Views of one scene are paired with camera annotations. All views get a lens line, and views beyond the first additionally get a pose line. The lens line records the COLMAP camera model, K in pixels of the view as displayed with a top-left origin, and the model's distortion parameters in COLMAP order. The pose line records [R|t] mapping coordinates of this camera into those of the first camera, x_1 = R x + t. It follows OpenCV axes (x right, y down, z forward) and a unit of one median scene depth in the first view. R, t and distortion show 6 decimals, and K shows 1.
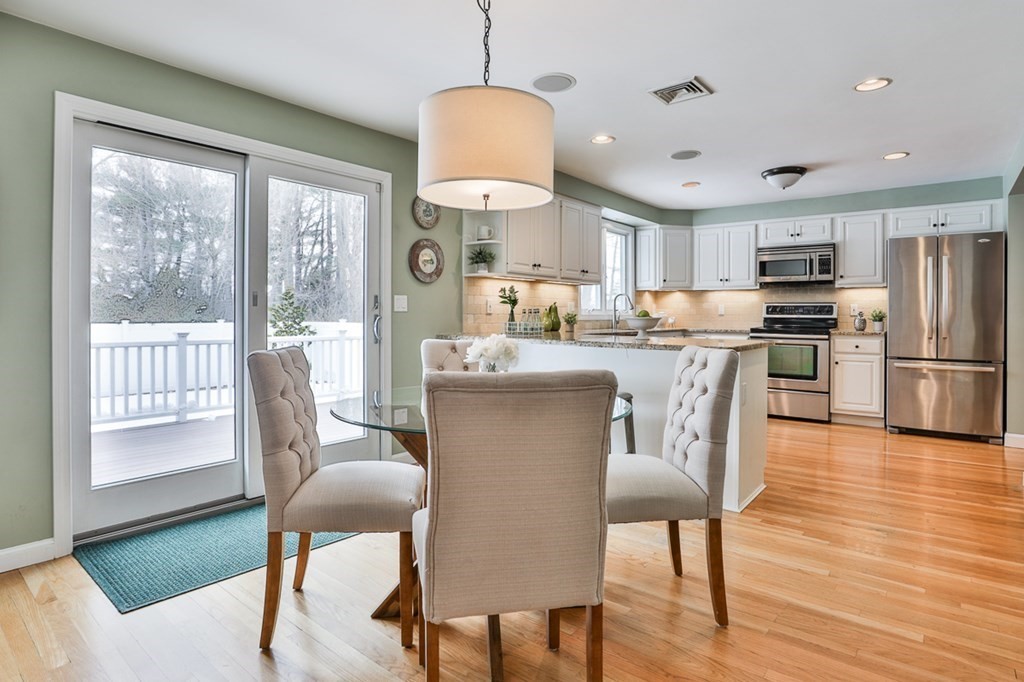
lens RADIAL K [[543.7, 0, 513.1], [0, 543.7, 316.4], [0, 0, 1]] dist [-0.050817, 0.000301]
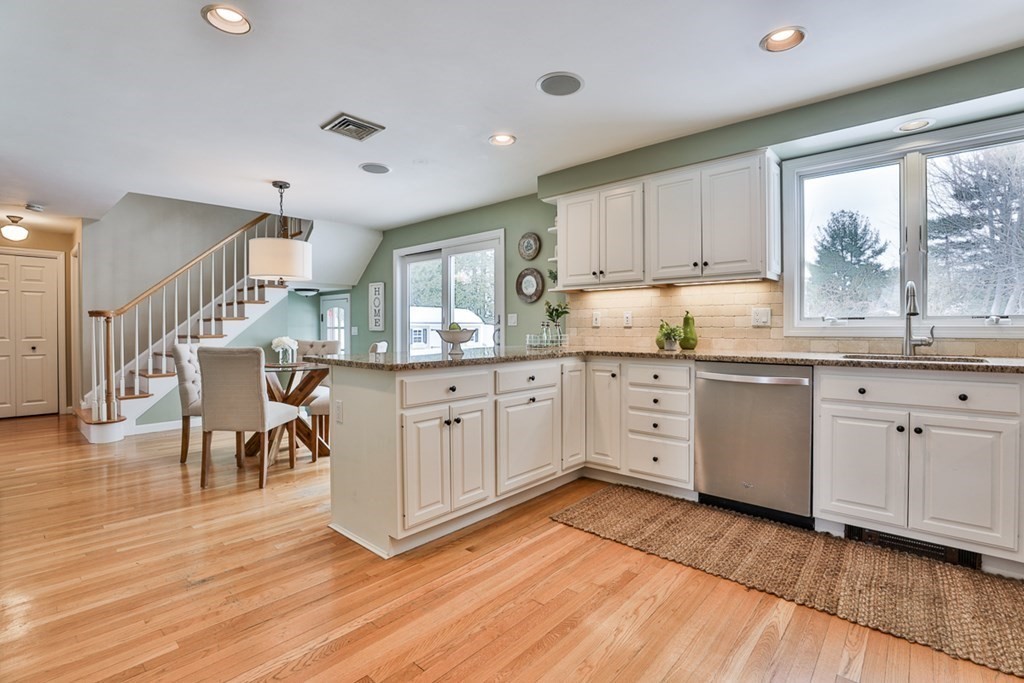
lens RADIAL K [[468.7, 0, 514.5], [0, 468.7, 333.7], [0, 0, 1]] dist [-0.038524, -0.000201]
pose [[-0.047599, 0.005302, -0.998852, 0.965914], [-0.004213, 0.999976, 0.005509, 0.003639], [0.998858, 0.004471, -0.047575, 1.060660]]
